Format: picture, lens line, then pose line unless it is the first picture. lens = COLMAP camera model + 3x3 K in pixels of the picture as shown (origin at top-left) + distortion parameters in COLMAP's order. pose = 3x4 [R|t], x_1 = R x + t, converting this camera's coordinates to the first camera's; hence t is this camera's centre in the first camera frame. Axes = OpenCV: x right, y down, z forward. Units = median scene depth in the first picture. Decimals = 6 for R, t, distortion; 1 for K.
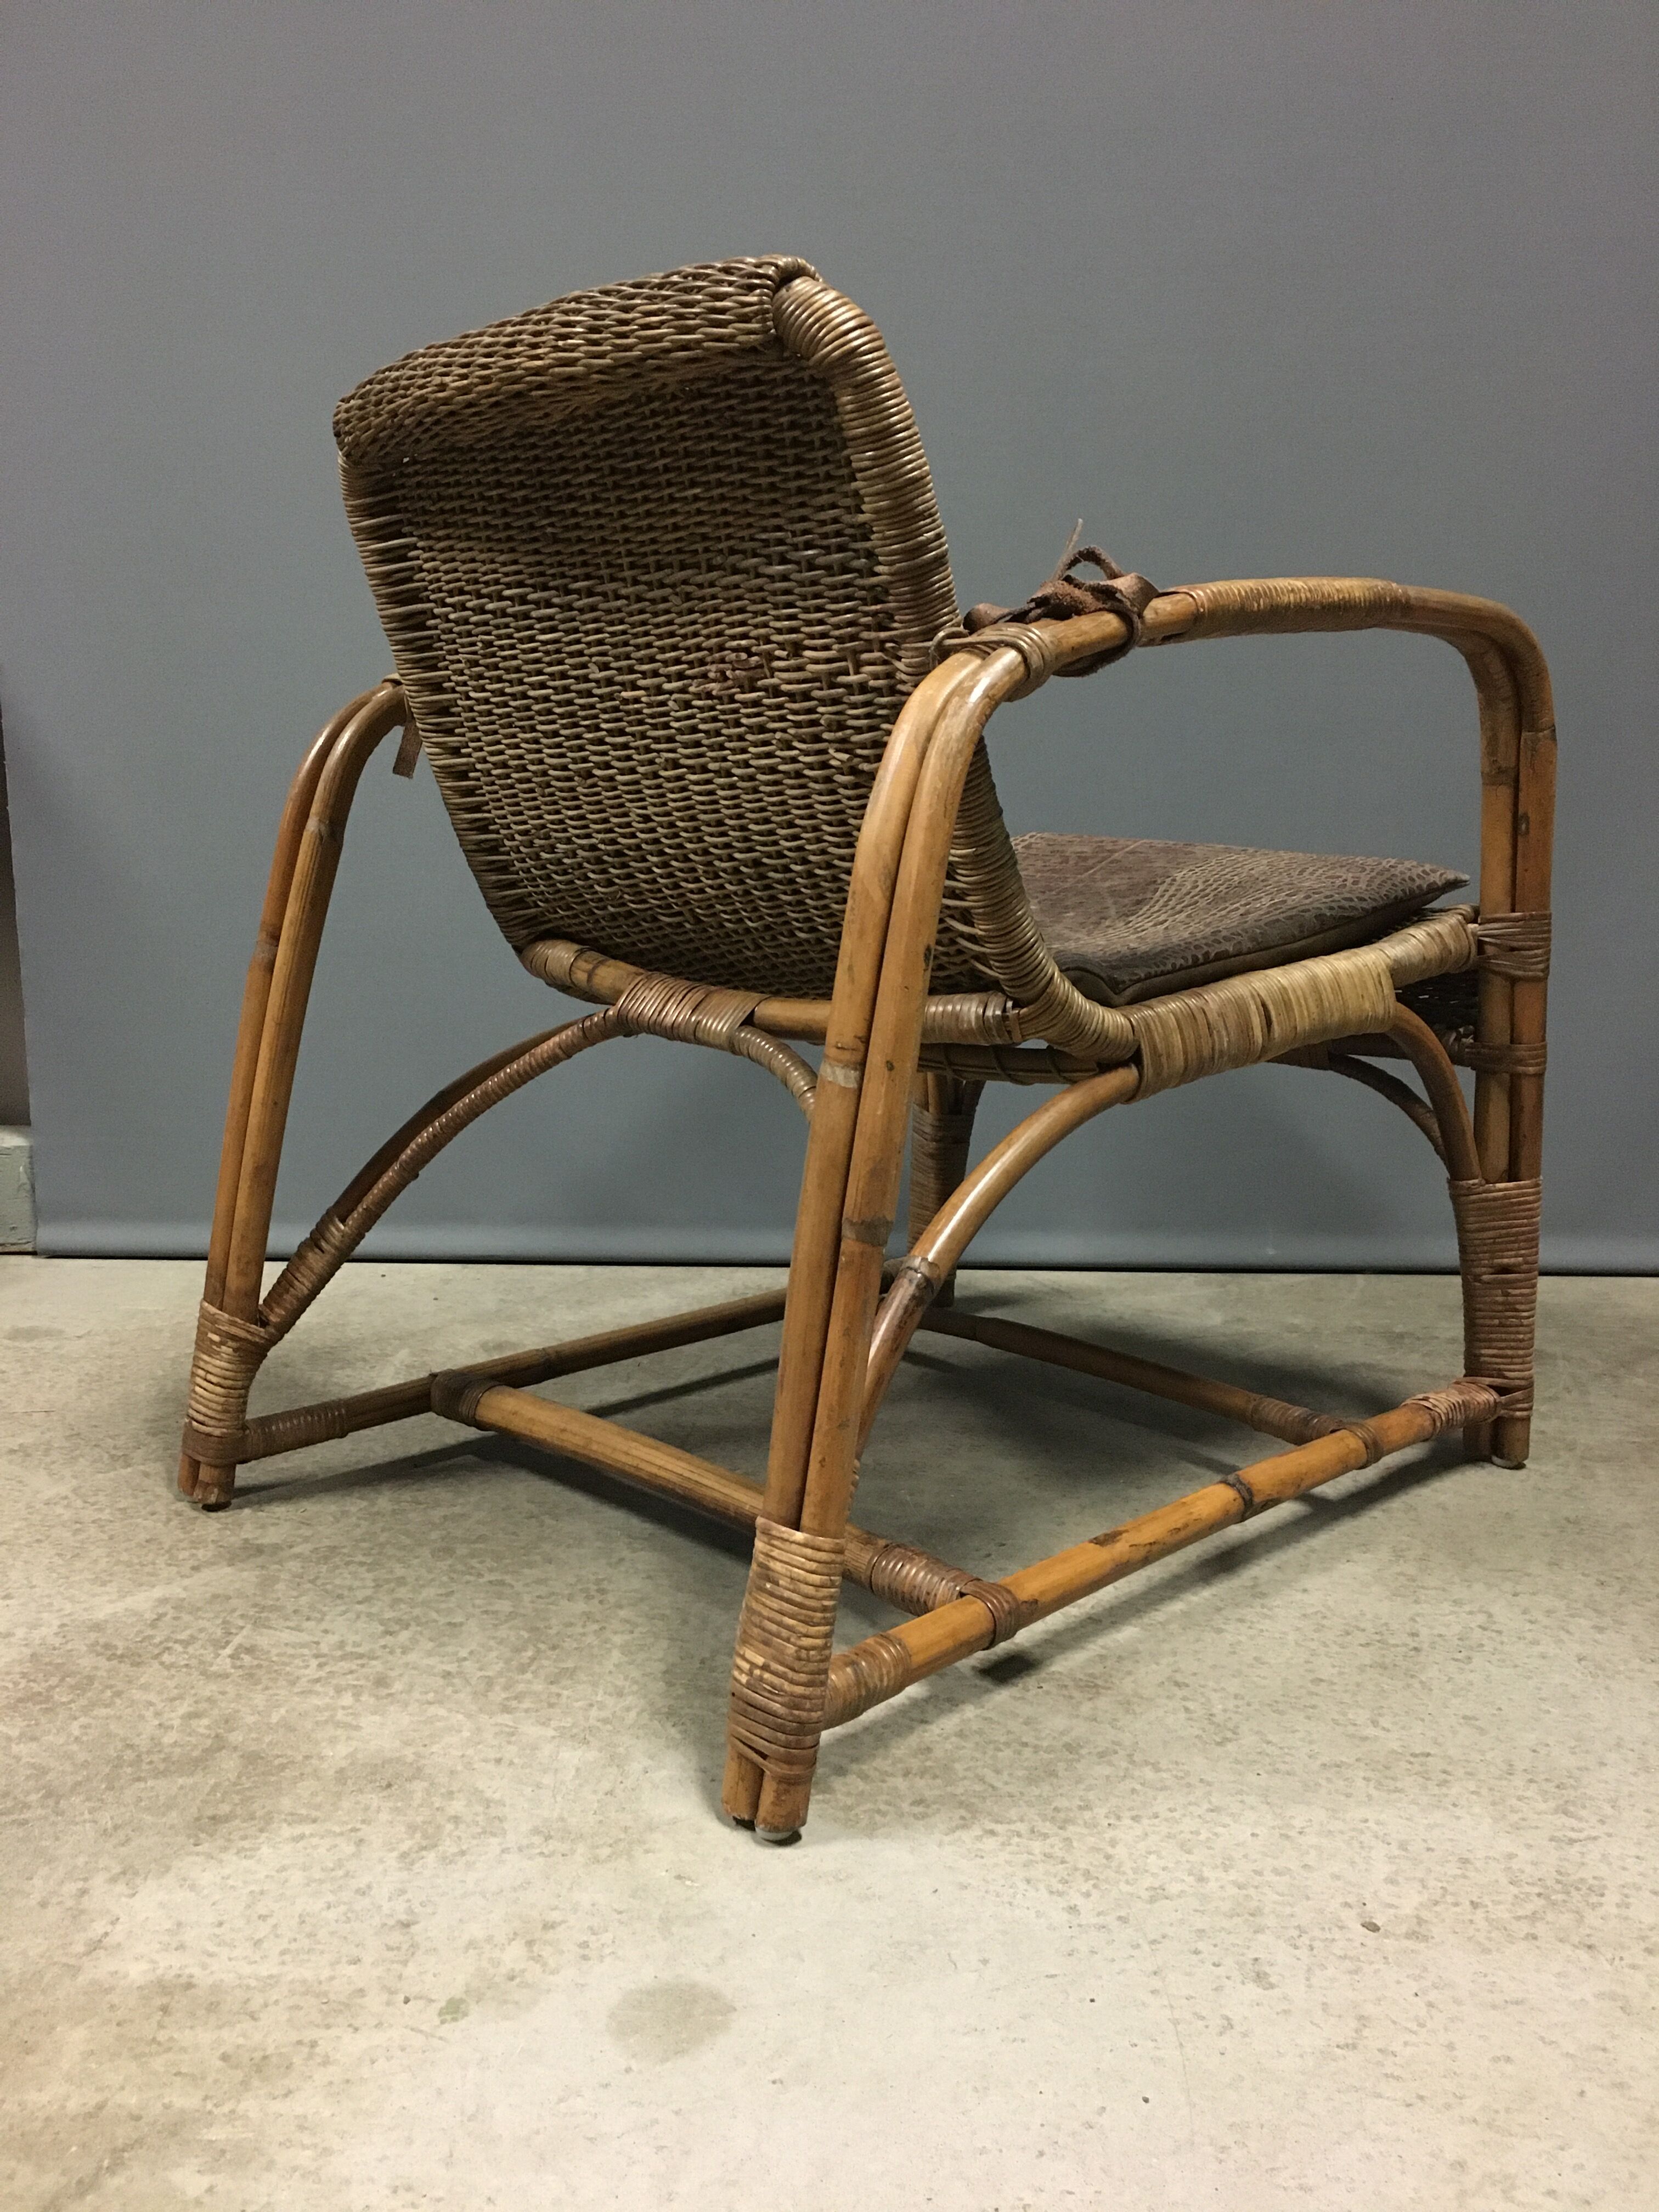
lens RADIAL K [[1882.1, 0, 824.4], [0, 1882.1, 1103.1], [0, 0, 1]] dist [0.075270, -0.115440]
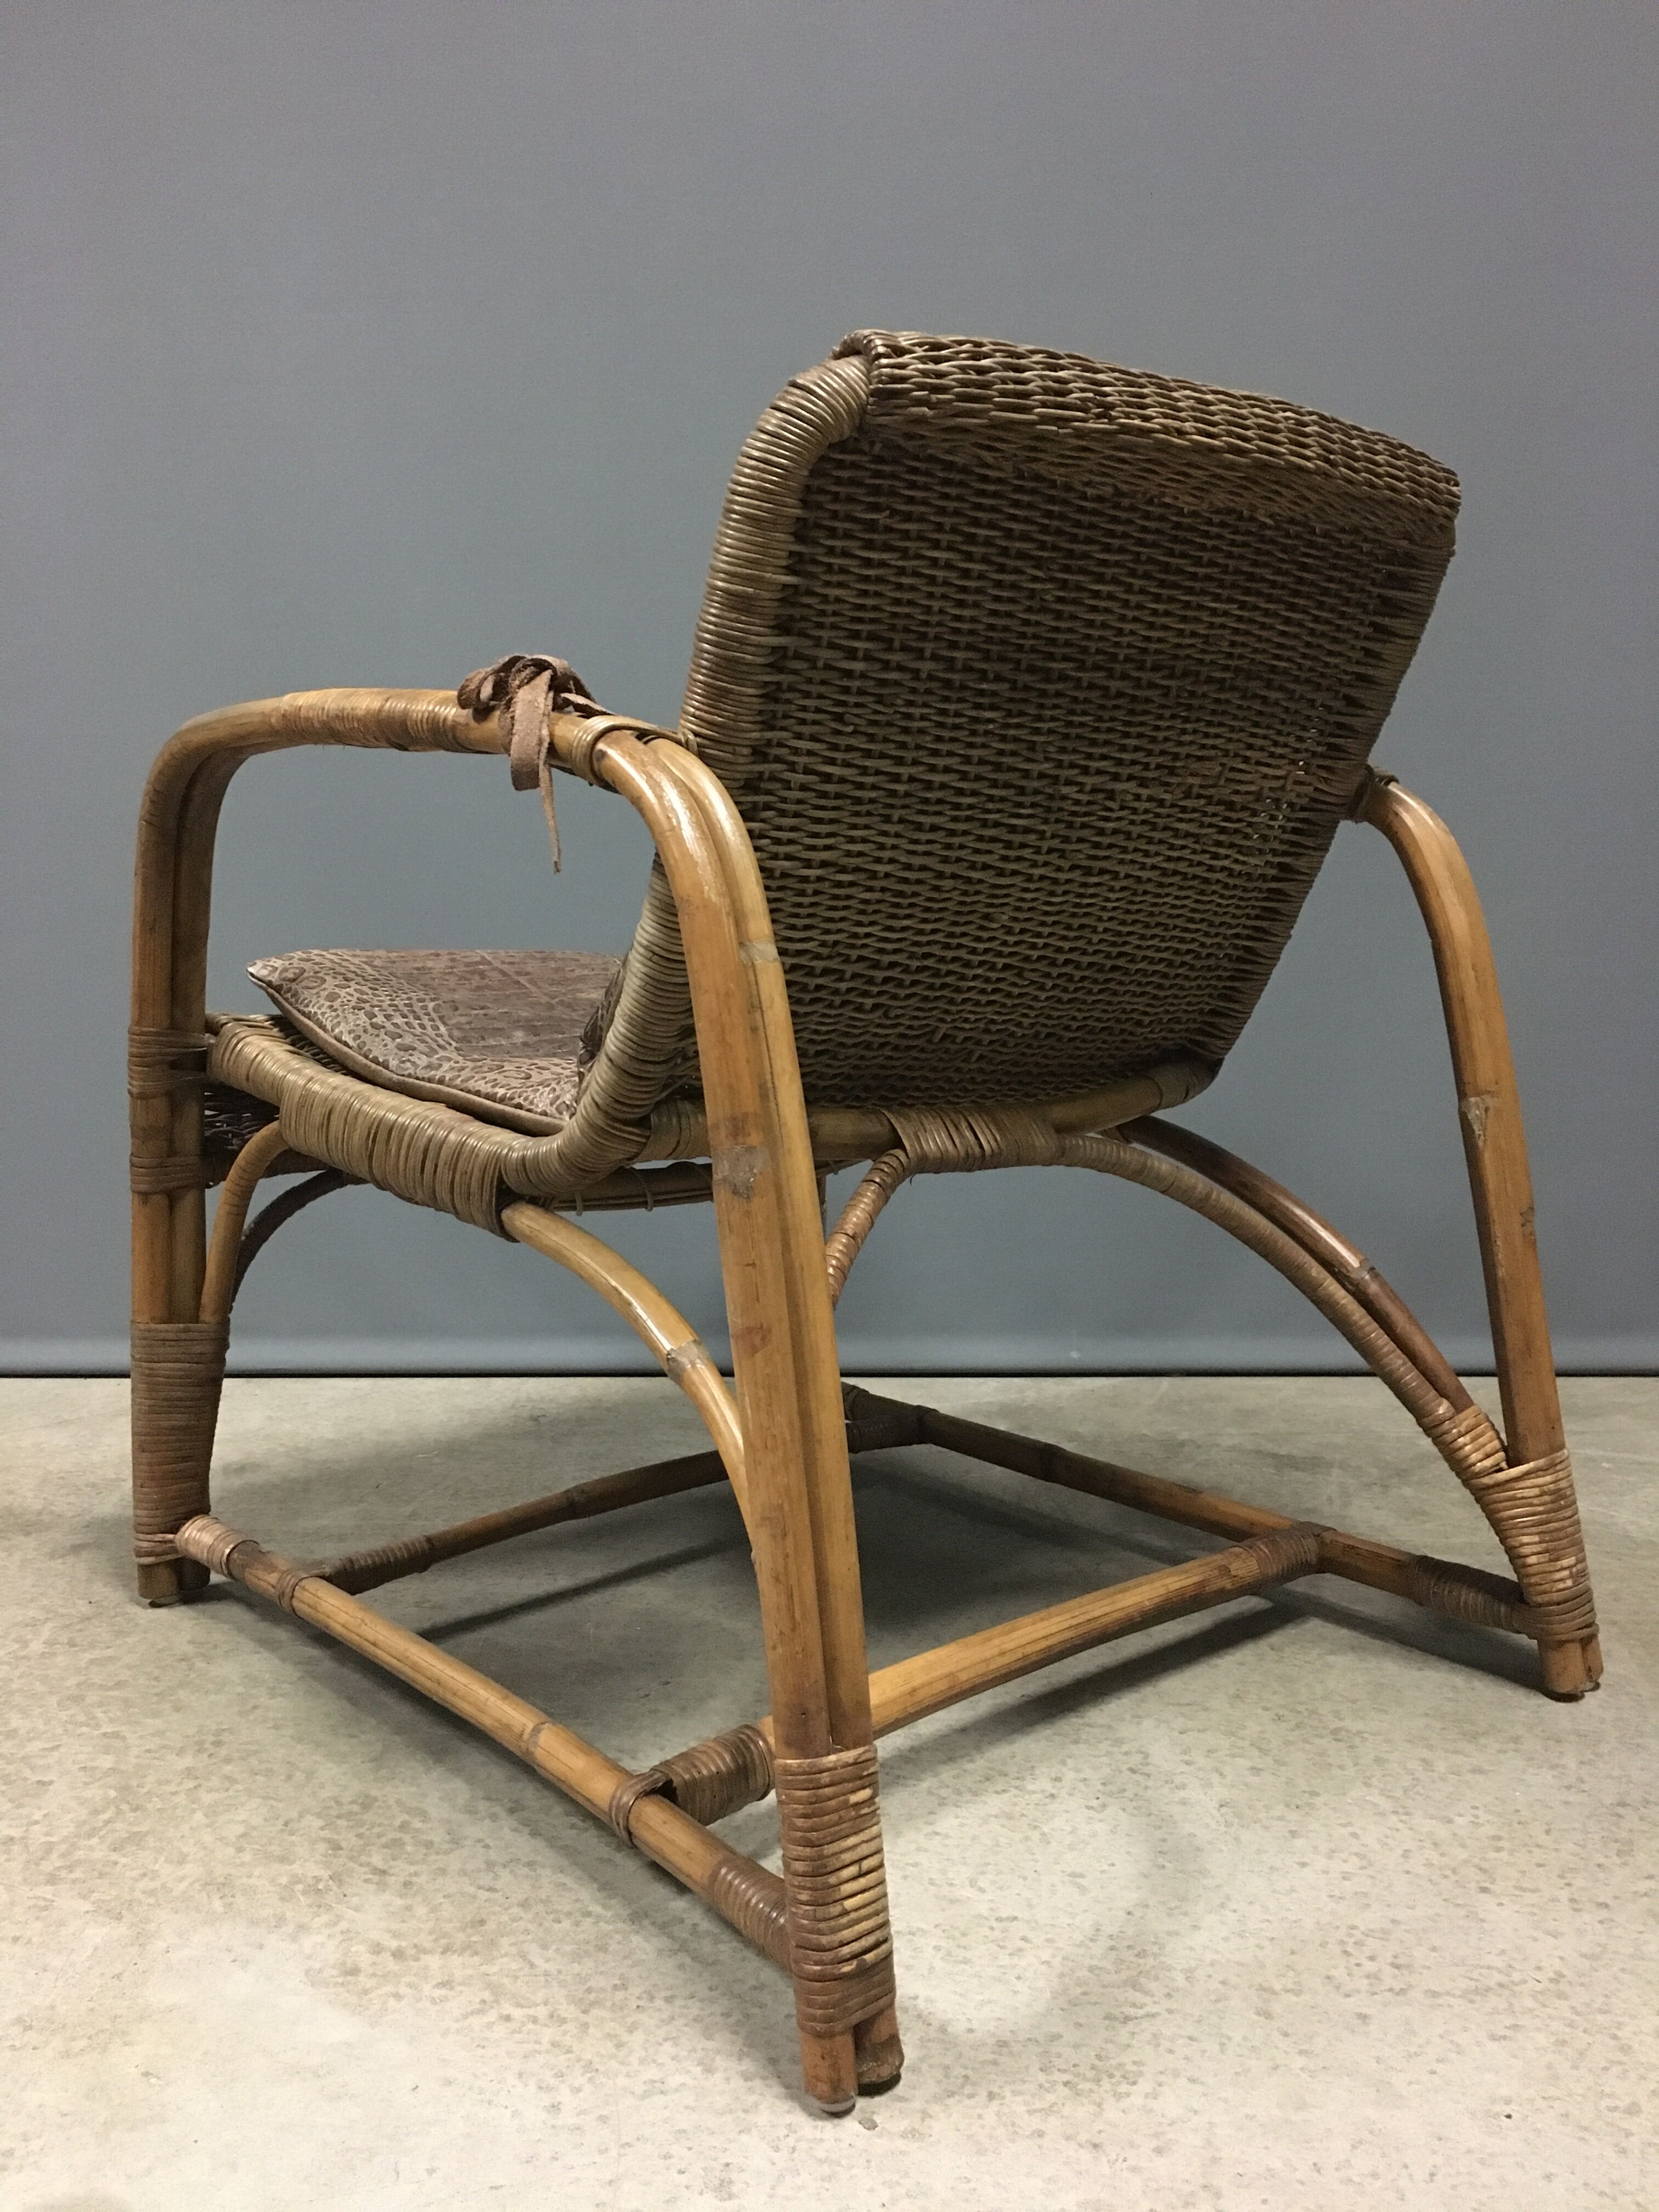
lens RADIAL K [[1881.5, 0, 836.4], [0, 1881.5, 1104.4], [0, 0, 1]] dist [0.071207, -0.109233]
pose [[0.999900, -0.012758, -0.006090, 0.246109], [0.012479, 0.998961, -0.043823, -0.018914], [0.006643, 0.043742, 0.999021, 0.047996]]
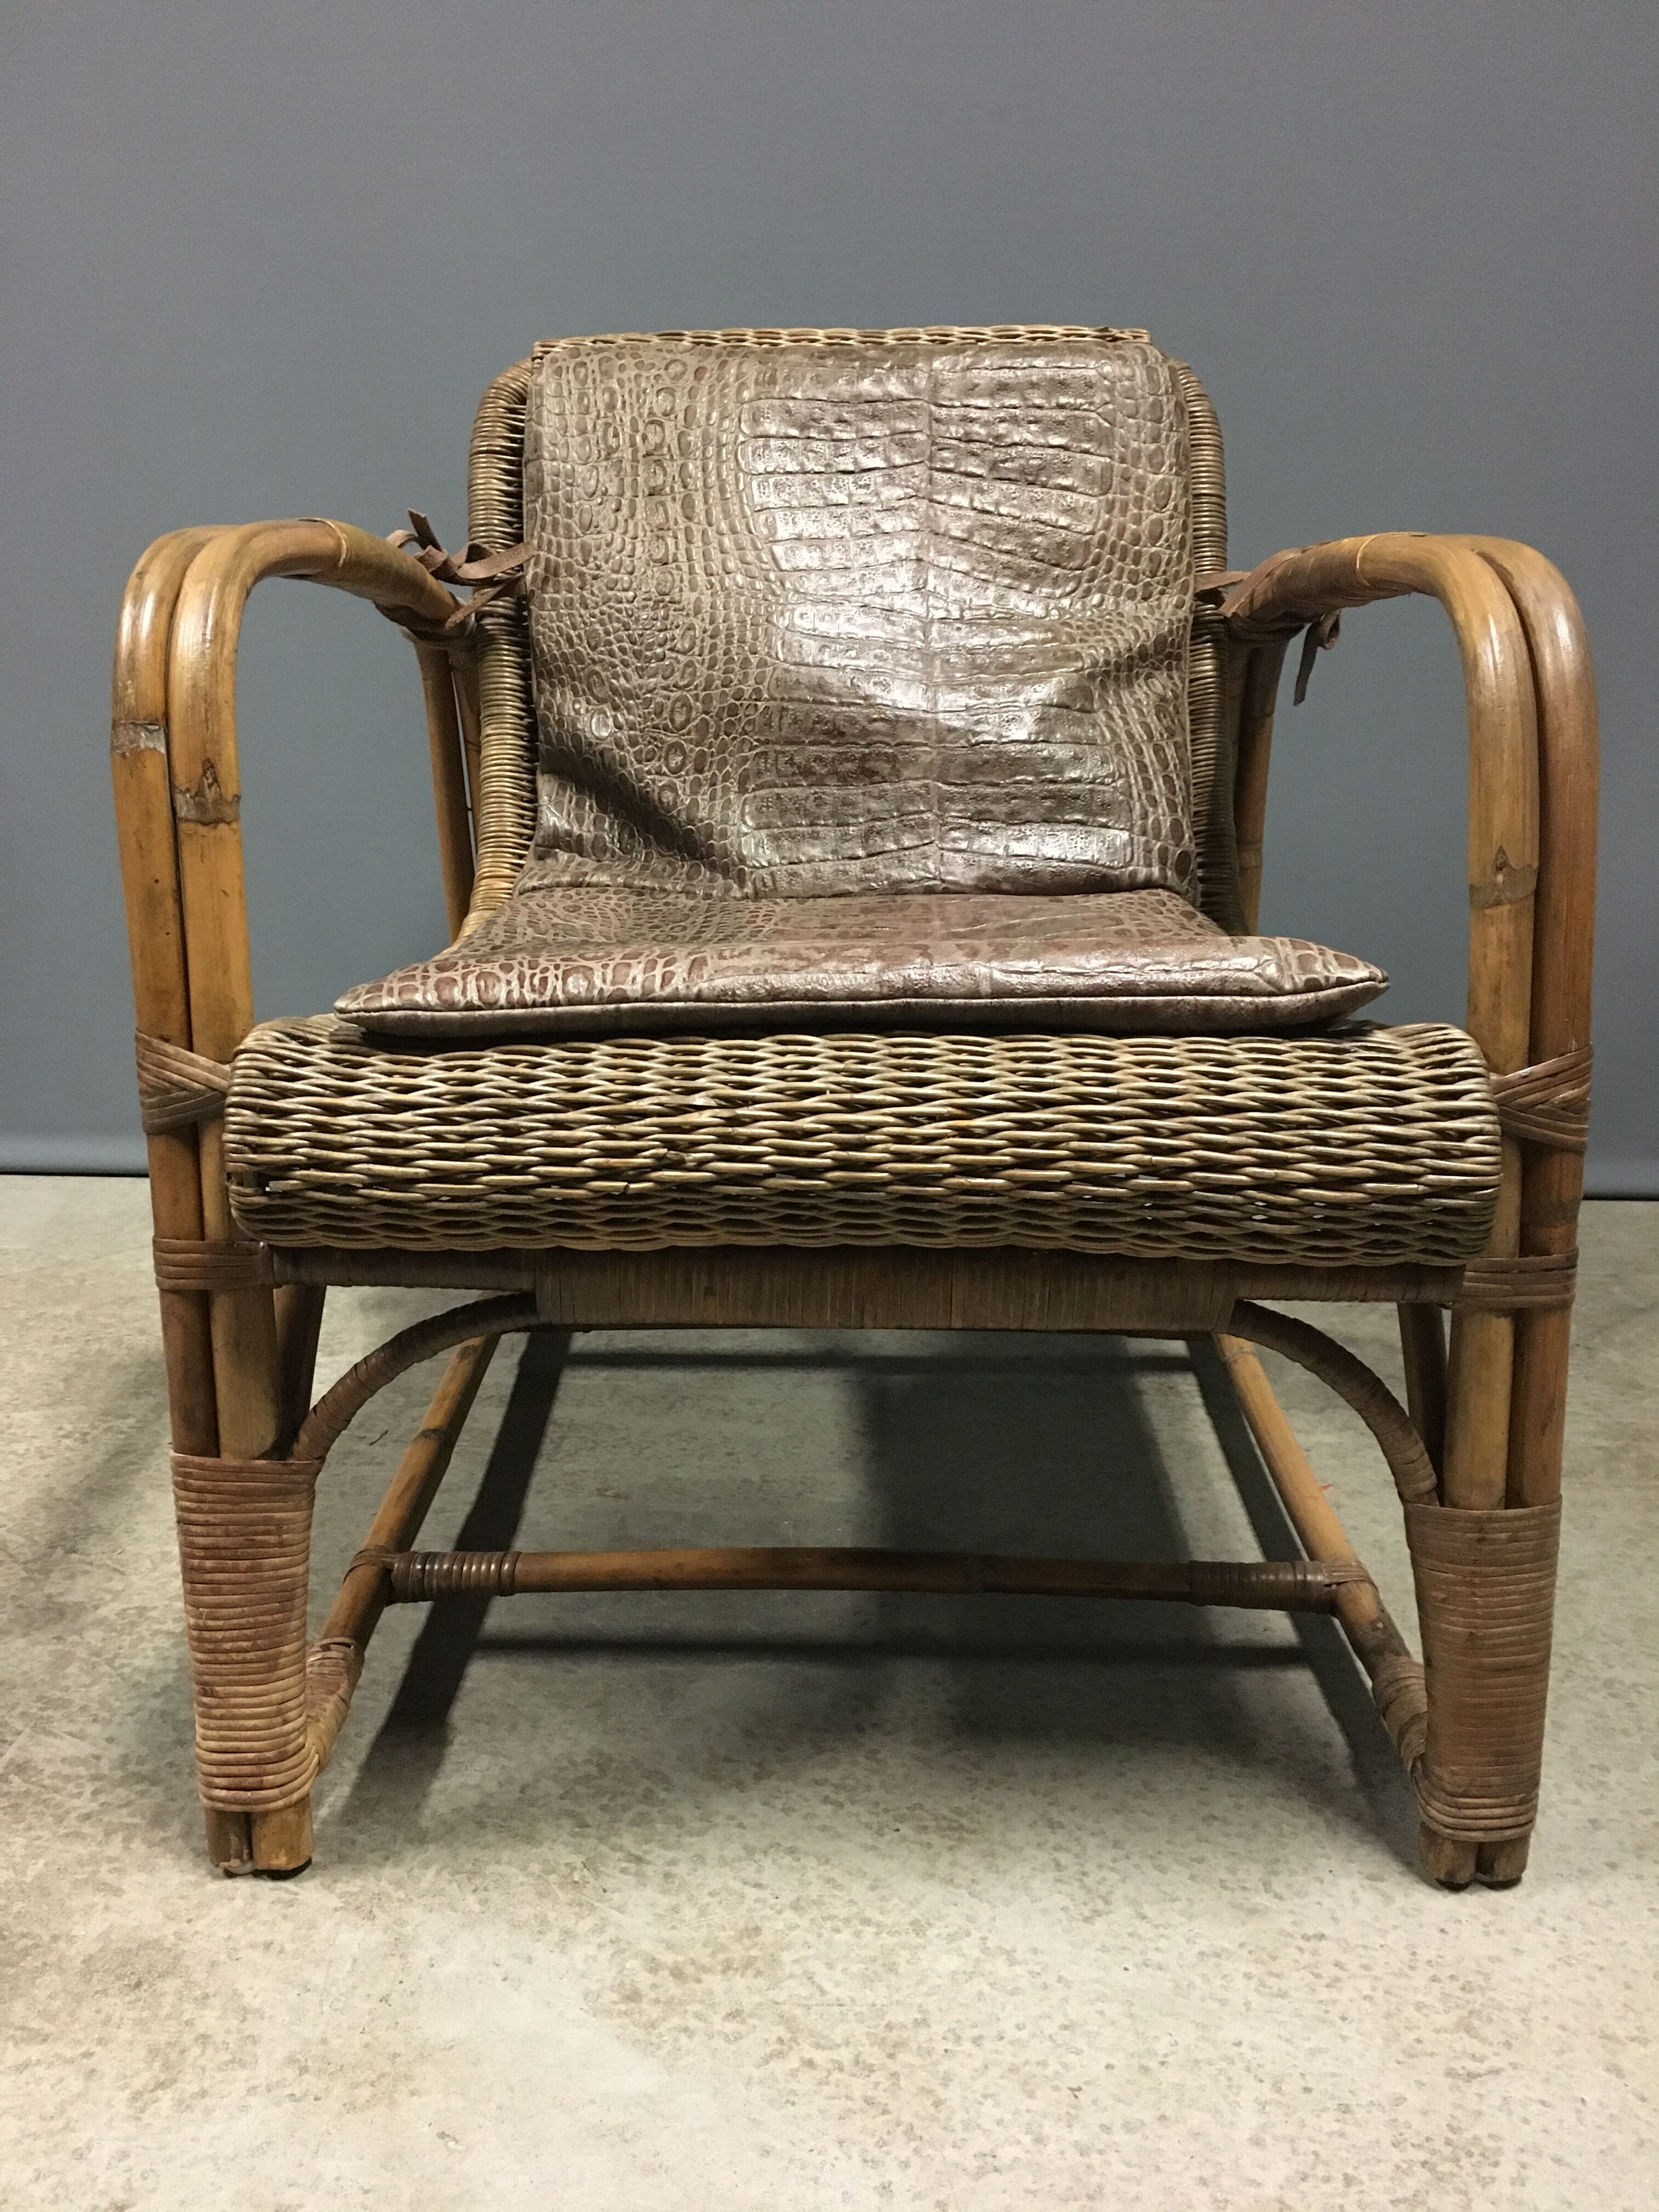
lens RADIAL K [[1881.5, 0, 826.7], [0, 1881.5, 1109.4], [0, 0, 1]] dist [0.071207, -0.109233]
pose [[0.999943, 0.000731, -0.010677, 0.098916], [0.000757, 0.990334, 0.138699, -0.164342], [0.010675, -0.138699, 0.990277, 0.180495]]
